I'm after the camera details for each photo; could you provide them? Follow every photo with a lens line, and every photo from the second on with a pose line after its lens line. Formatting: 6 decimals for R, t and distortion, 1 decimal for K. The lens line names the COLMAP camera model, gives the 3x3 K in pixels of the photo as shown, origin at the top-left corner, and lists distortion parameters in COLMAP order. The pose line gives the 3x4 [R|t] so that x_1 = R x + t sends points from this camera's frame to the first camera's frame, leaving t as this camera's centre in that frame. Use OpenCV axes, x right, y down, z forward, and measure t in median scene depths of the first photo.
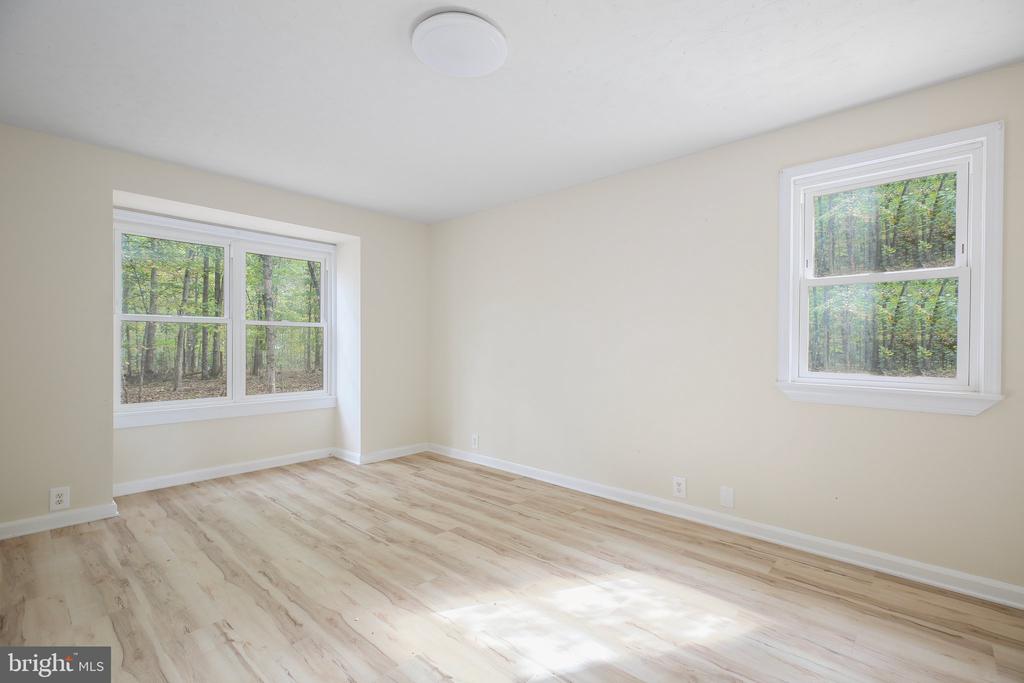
lens RADIAL K [[464.3, 0, 509.8], [0, 464.3, 340.2], [0, 0, 1]] dist [0.005773, -0.000019]
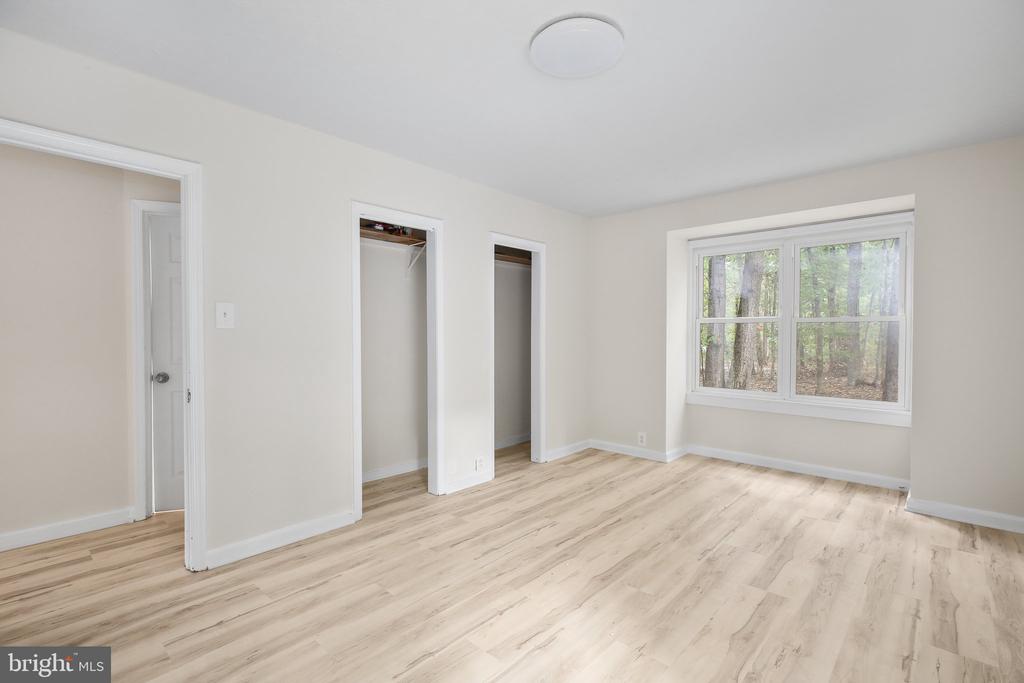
lens RADIAL K [[464.3, 0, 509.7], [0, 464.3, 344.6], [0, 0, 1]] dist [0.005773, -0.000019]
pose [[0.003907, 0.017400, -0.999841, 0.584829], [0.000954, 0.999848, 0.017404, -0.006290], [0.999992, -0.001021, 0.003890, 0.546054]]
